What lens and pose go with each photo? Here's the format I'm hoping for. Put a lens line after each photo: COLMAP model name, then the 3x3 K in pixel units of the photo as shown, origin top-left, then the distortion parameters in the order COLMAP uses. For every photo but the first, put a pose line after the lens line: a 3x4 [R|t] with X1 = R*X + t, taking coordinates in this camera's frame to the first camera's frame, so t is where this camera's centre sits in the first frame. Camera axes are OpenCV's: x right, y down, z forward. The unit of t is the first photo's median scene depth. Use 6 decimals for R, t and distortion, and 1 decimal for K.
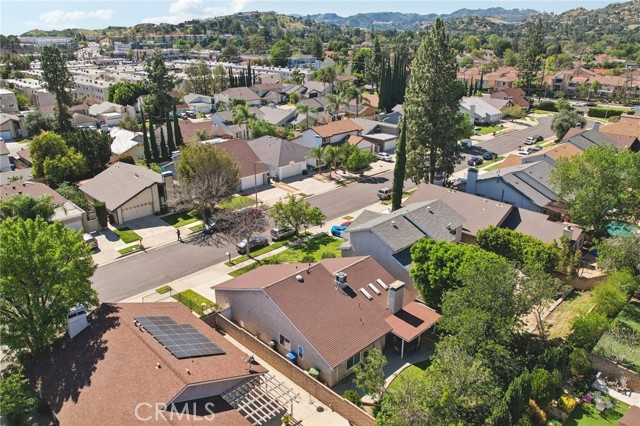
lens RADIAL K [[485.4, 0, 323.0], [0, 485.4, 215.2], [0, 0, 1]] dist [-0.062802, 0.046529]
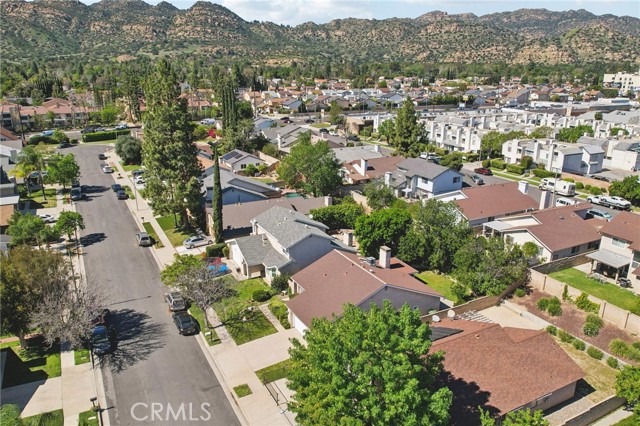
lens RADIAL K [[485.4, 0, 323.0], [0, 485.4, 215.2], [0, 0, 1]] dist [-0.062802, 0.046529]
pose [[0.285415, -0.296211, 0.911481, -0.572456], [0.345237, 0.918970, 0.190540, -0.136978], [-0.894064, 0.260294, 0.364551, 0.306275]]
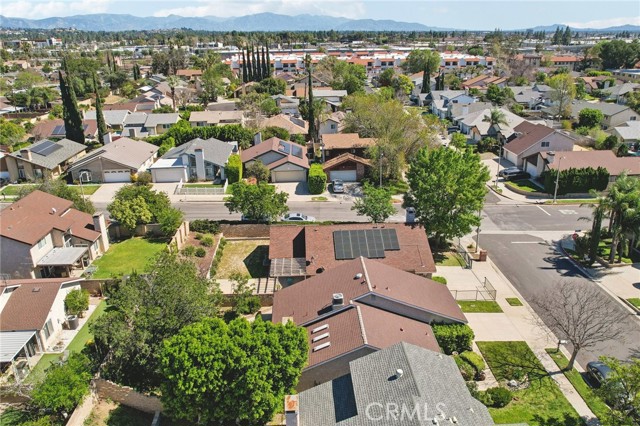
lens RADIAL K [[499.2, 0, 320.0], [0, 499.2, 213.0], [0, 0, 1]] dist [-0.048305, 0.001987]
pose [[-0.672485, 0.259221, -0.693231, 0.335572], [-0.260065, 0.794164, 0.549245, -0.253402], [0.692915, 0.549643, -0.466649, 0.664129]]
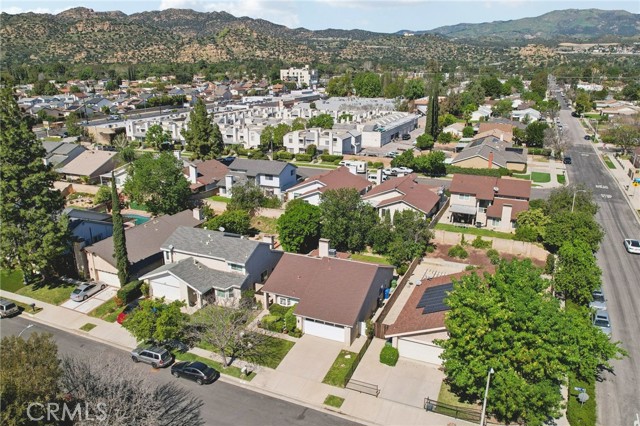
lens RADIAL K [[485.4, 0, 323.0], [0, 485.4, 215.2], [0, 0, 1]] dist [-0.062802, 0.046529]
pose [[-0.364329, -0.289492, 0.885132, -0.573030], [0.337582, 0.844757, 0.415239, -0.271773], [-0.867930, 0.450088, -0.210042, 0.633277]]
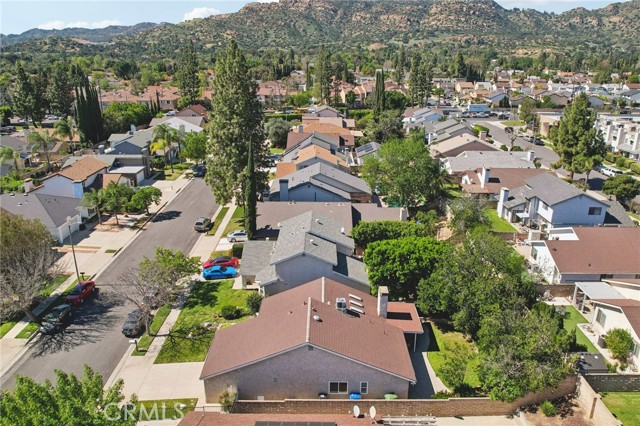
lens RADIAL K [[485.4, 0, 323.0], [0, 485.4, 215.2], [0, 0, 1]] dist [-0.062802, 0.046529]
pose [[0.705595, -0.234052, 0.668846, -0.300453], [0.258794, 0.963793, 0.064251, -0.057054], [-0.659668, 0.127758, 0.740619, 0.140606]]
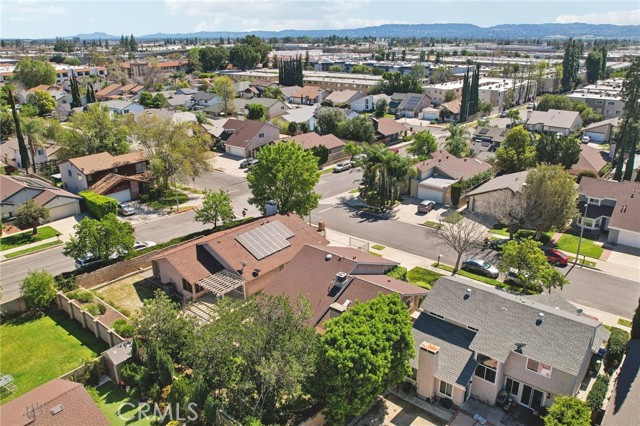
lens RADIAL K [[485.4, 0, 323.0], [0, 485.4, 215.2], [0, 0, 1]] dist [-0.062802, 0.046529]
pose [[0.092621, 0.343718, -0.934494, 0.483243], [-0.360127, 0.886556, 0.290392, -0.139781], [0.928294, 0.309640, 0.205896, 0.354743]]
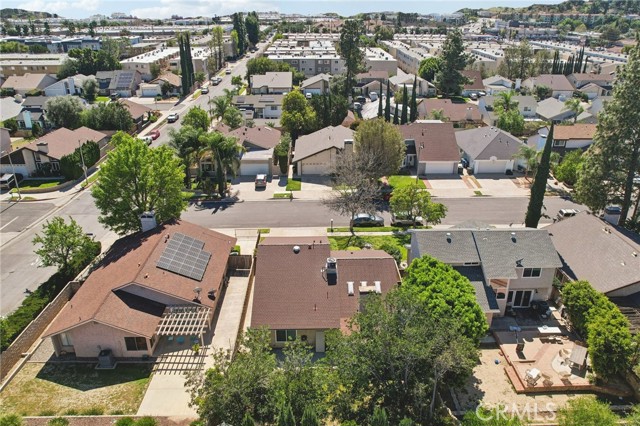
lens RADIAL K [[485.4, 0, 323.0], [0, 485.4, 215.2], [0, 0, 1]] dist [-0.062802, 0.046529]
pose [[0.721955, 0.276059, -0.634485, 0.317977], [-0.248896, 0.959198, 0.134131, -0.048251], [0.645625, 0.061084, 0.761208, 0.110302]]
